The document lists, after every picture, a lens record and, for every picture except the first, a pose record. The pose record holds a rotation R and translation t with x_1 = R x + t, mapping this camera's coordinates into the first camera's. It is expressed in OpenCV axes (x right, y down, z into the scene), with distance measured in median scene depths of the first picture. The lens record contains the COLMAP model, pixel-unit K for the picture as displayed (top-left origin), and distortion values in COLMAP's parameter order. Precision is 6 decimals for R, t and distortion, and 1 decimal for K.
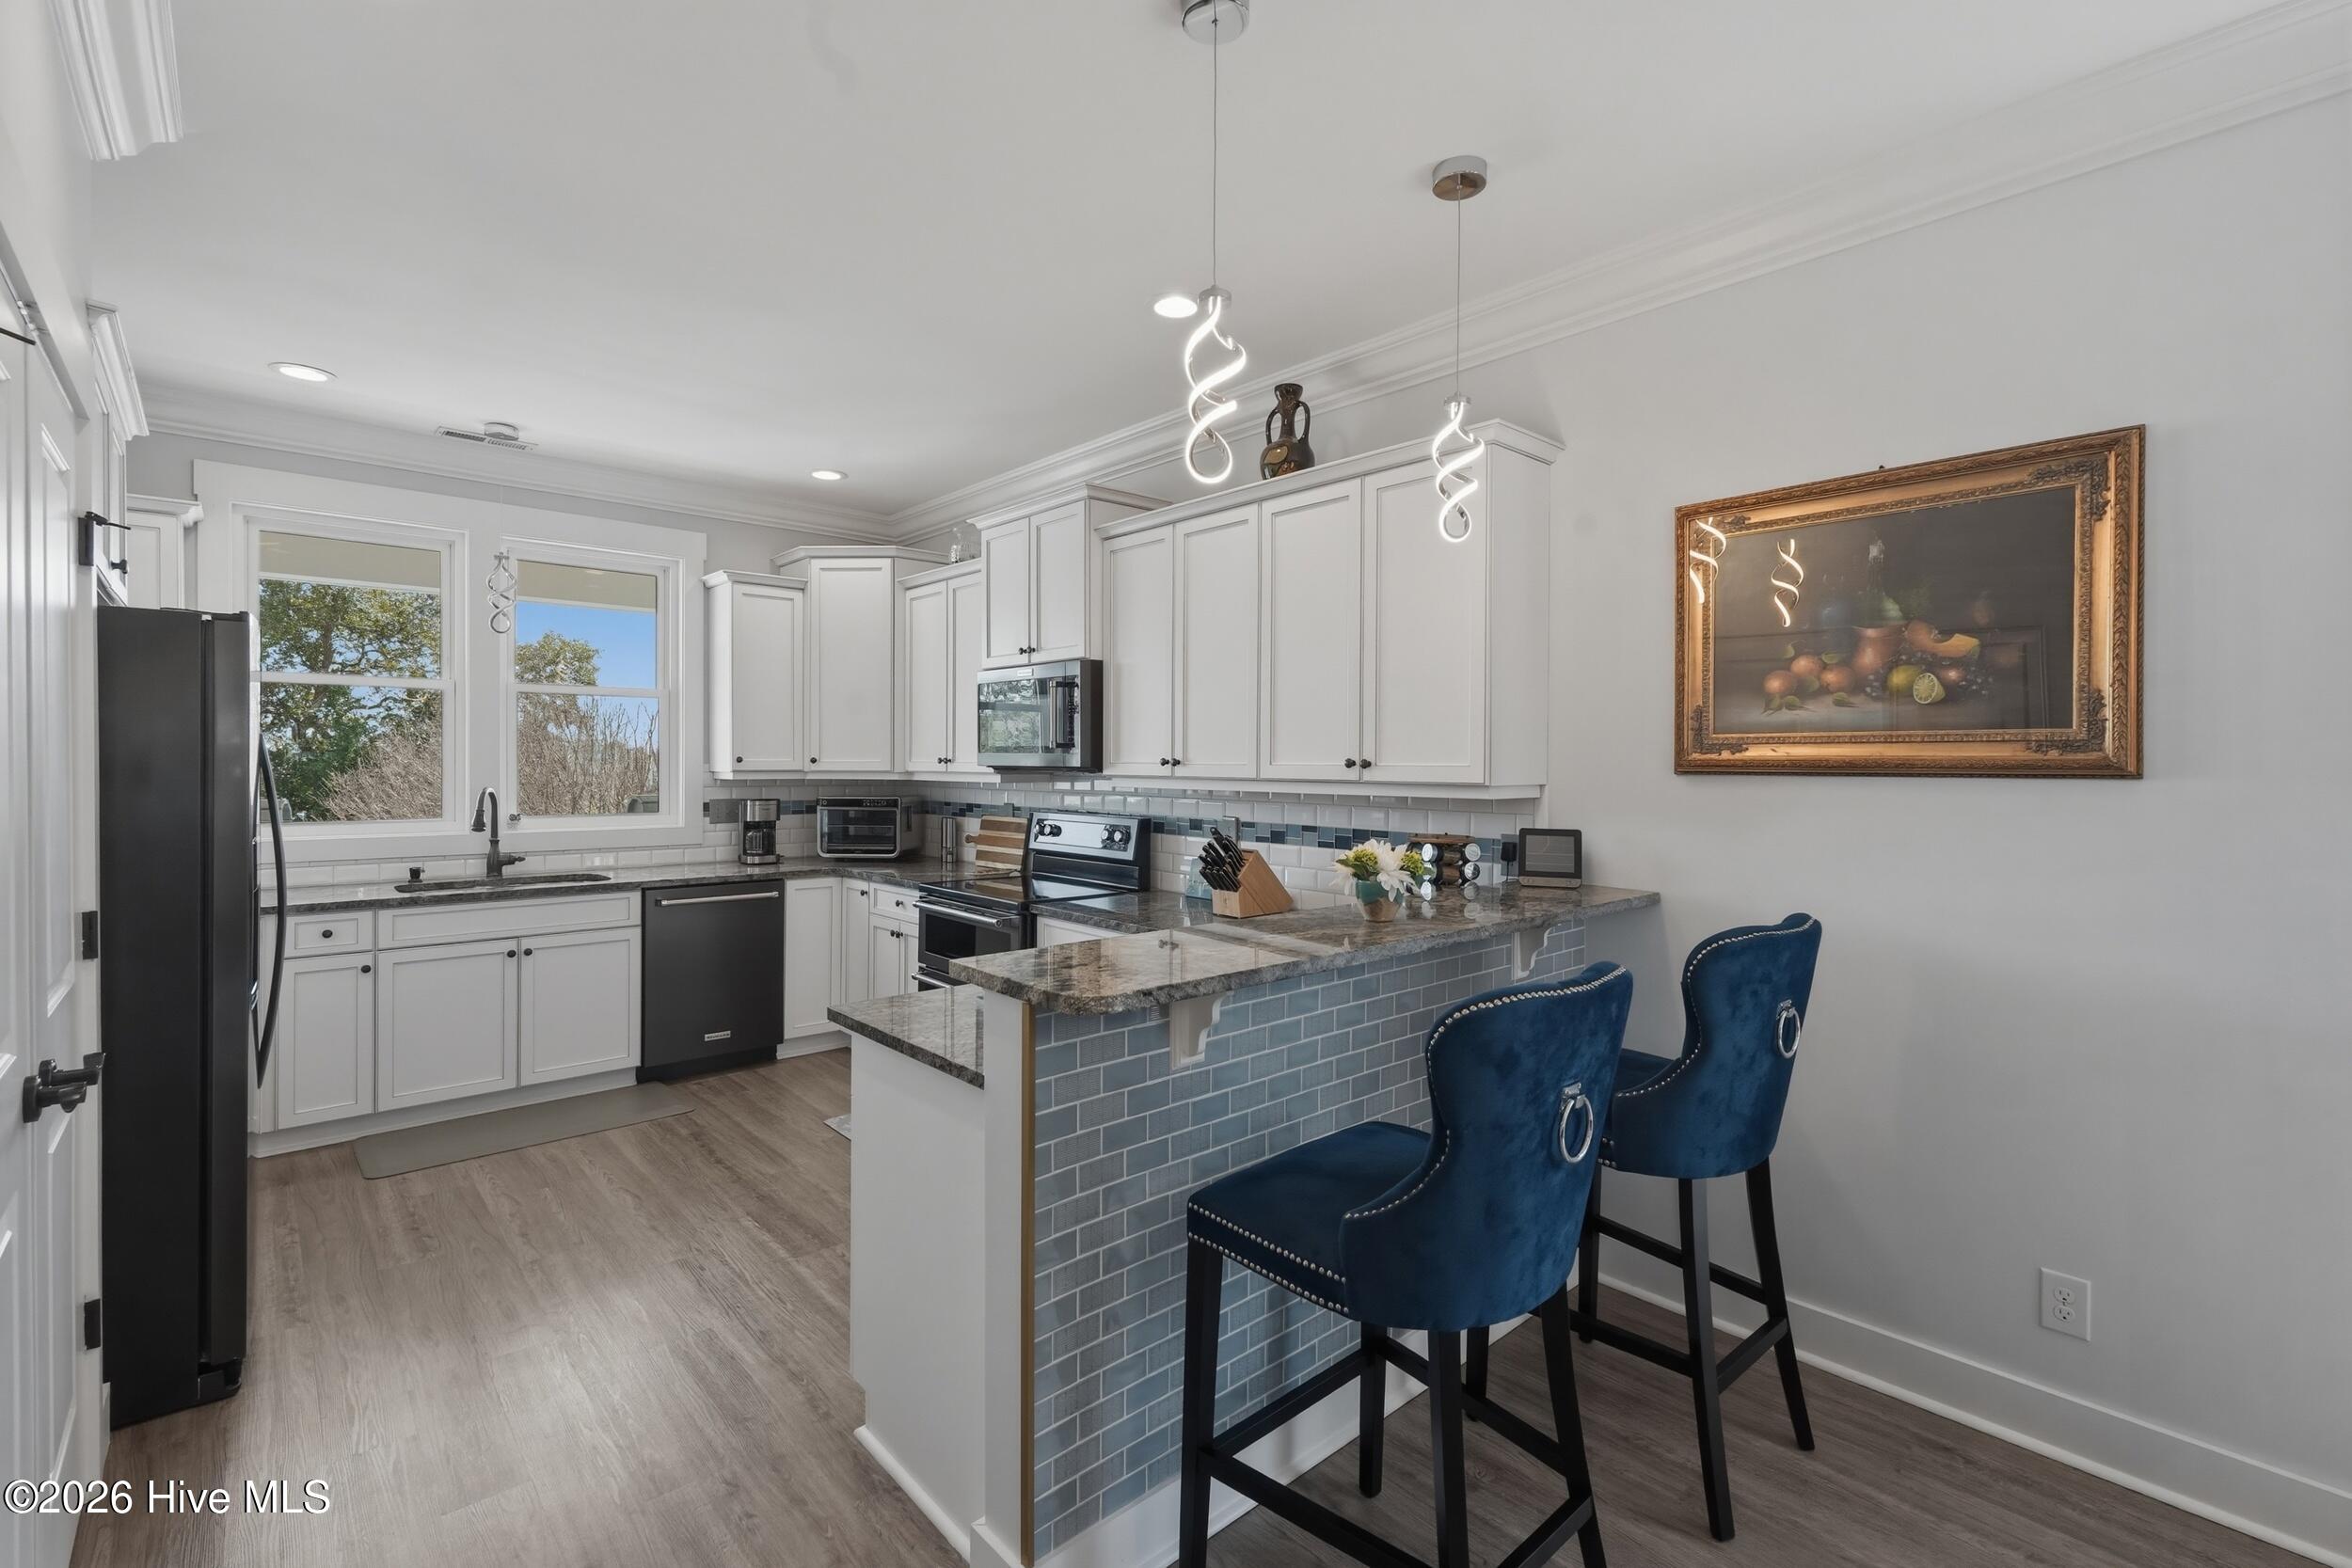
lens RADIAL K [[1033.9, 0, 1172.3], [0, 1033.9, 766.6], [0, 0, 1]] dist [0.001550, -0.000176]
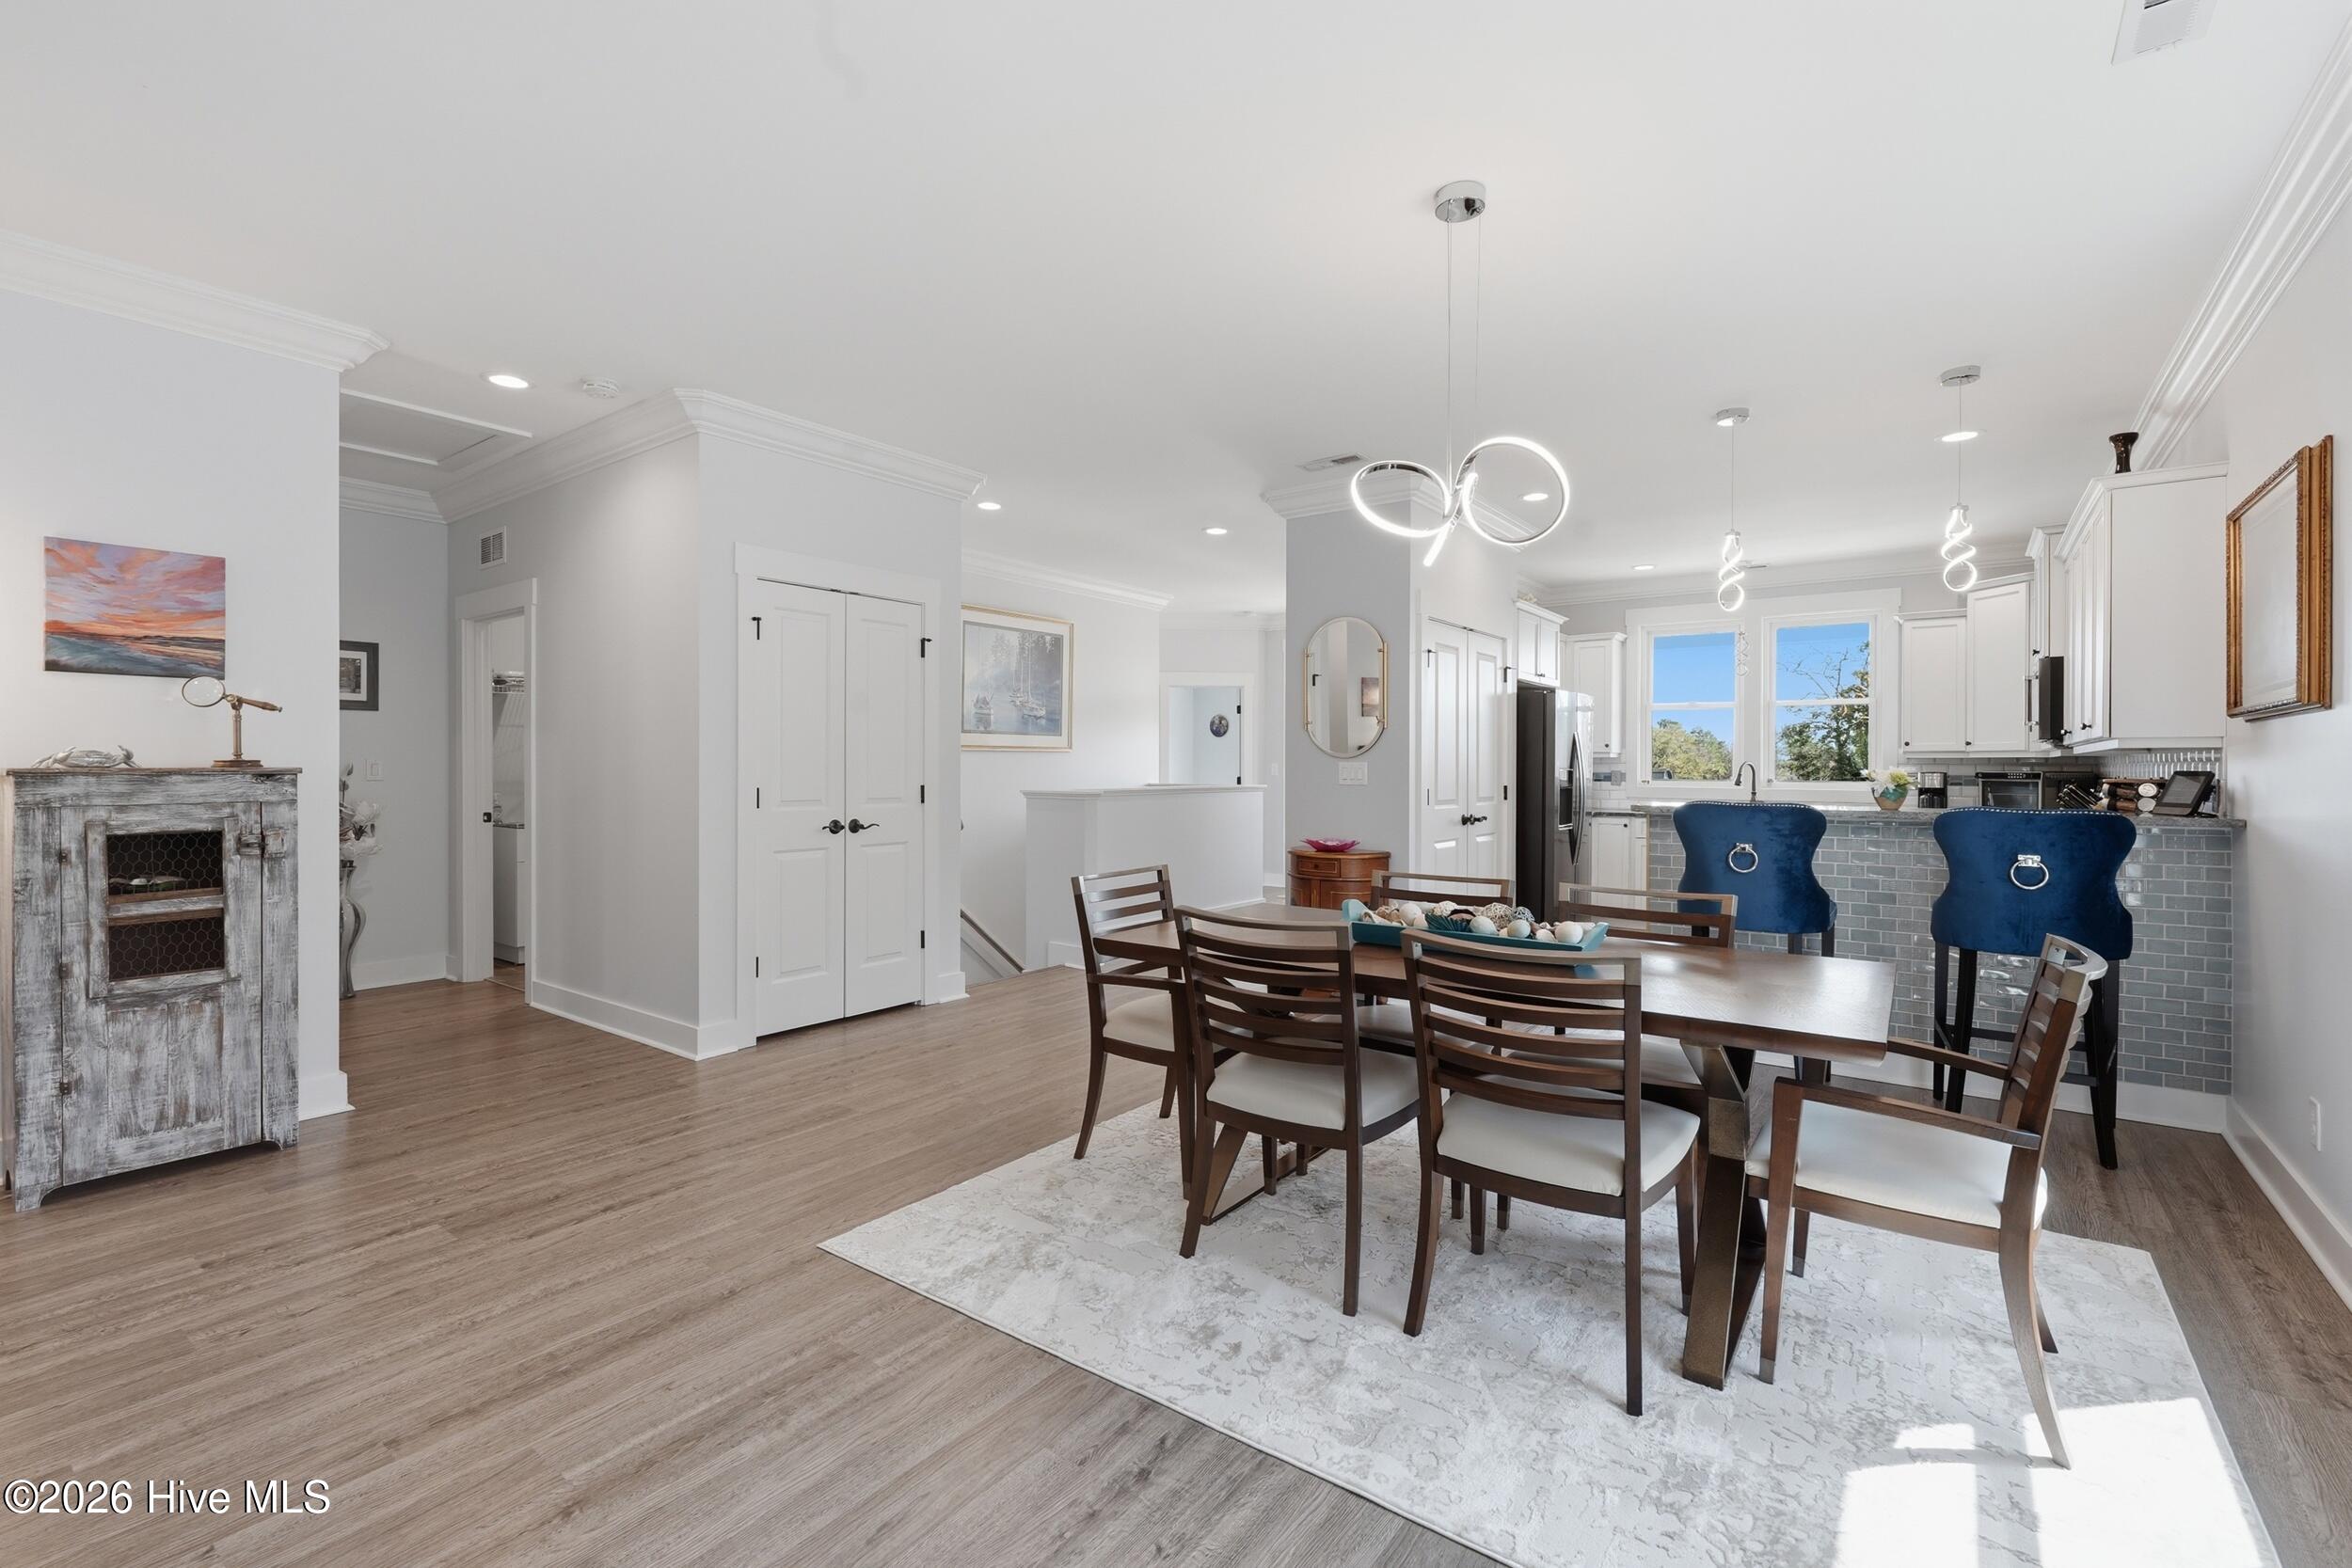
lens RADIAL K [[1033.9, 0, 1172.3], [0, 1033.9, 766.6], [0, 0, 1]] dist [0.001550, -0.000176]
pose [[0.193101, -0.002077, -0.981177, 0.874026], [-0.012599, 0.999910, -0.004596, 0.048852], [0.981098, 0.013249, 0.193057, -0.299352]]
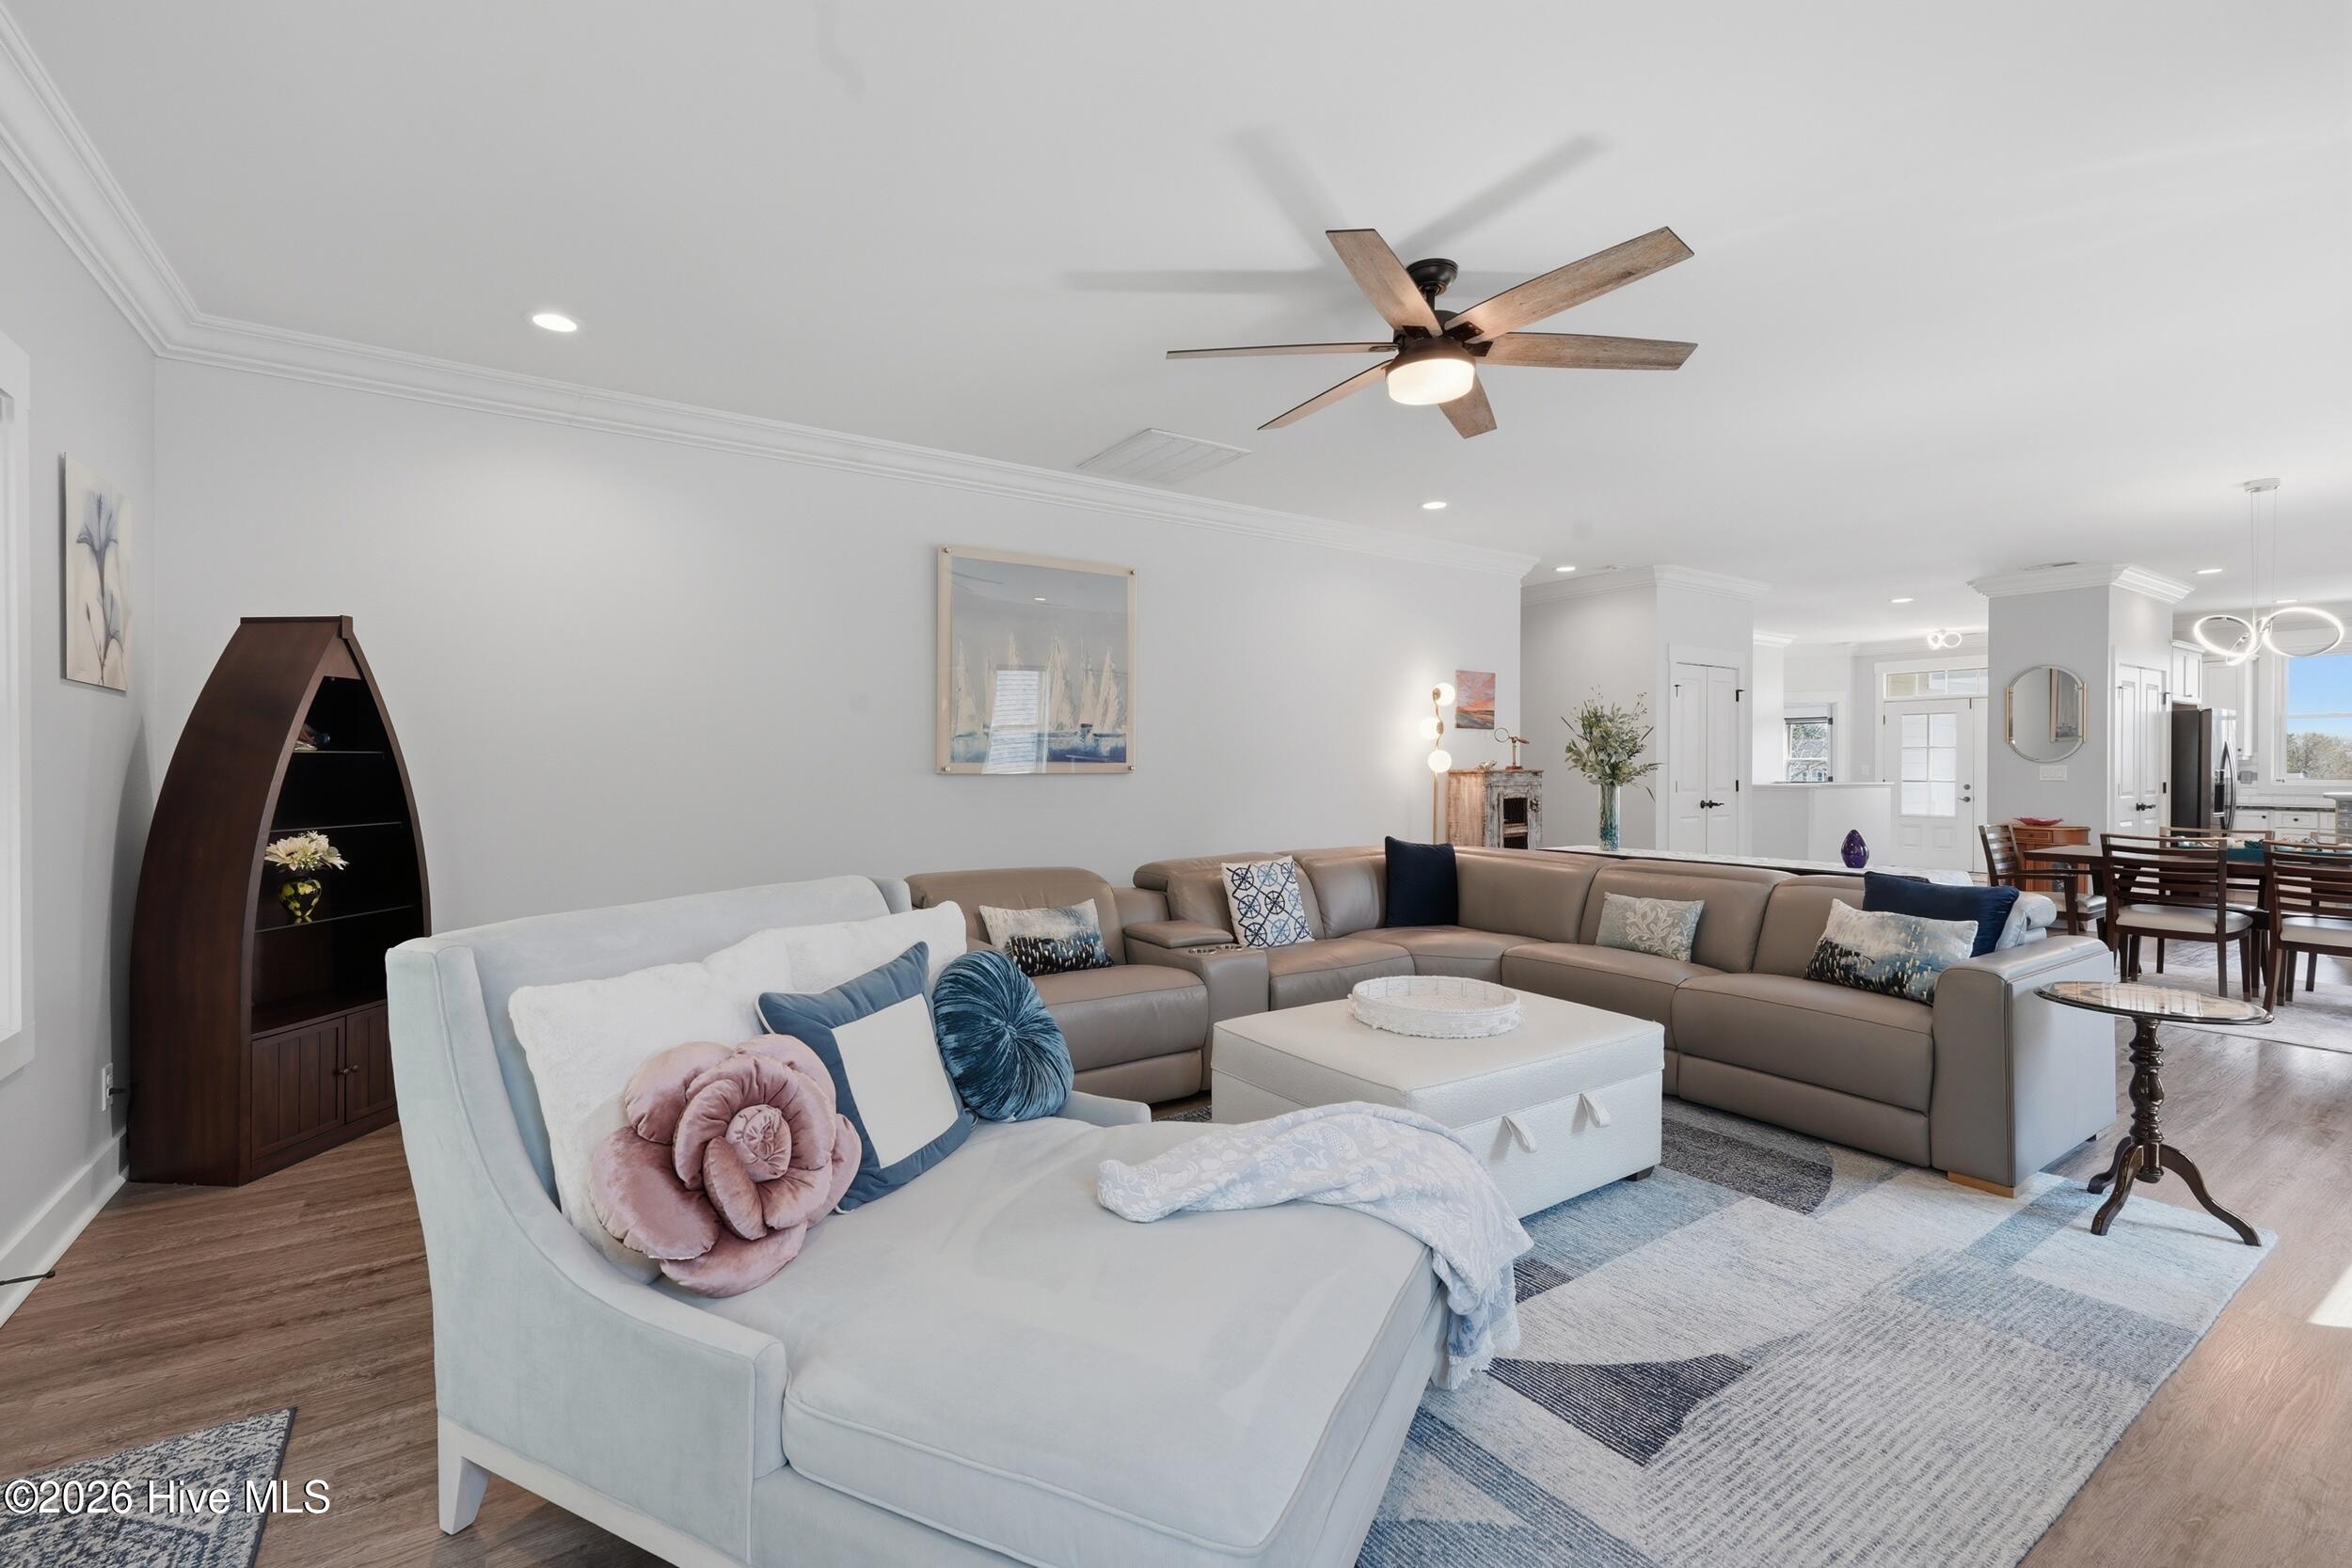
lens RADIAL K [[1026.0, 0, 1185.7], [0, 1026.0, 779.5], [0, 0, 1]] dist [0.000496, -0.000104]
pose [[-0.138683, 0.010051, -0.990286, 1.668321], [-0.012055, 0.999857, 0.011836, 0.056706], [0.990263, 0.013579, -0.138542, -1.083132]]
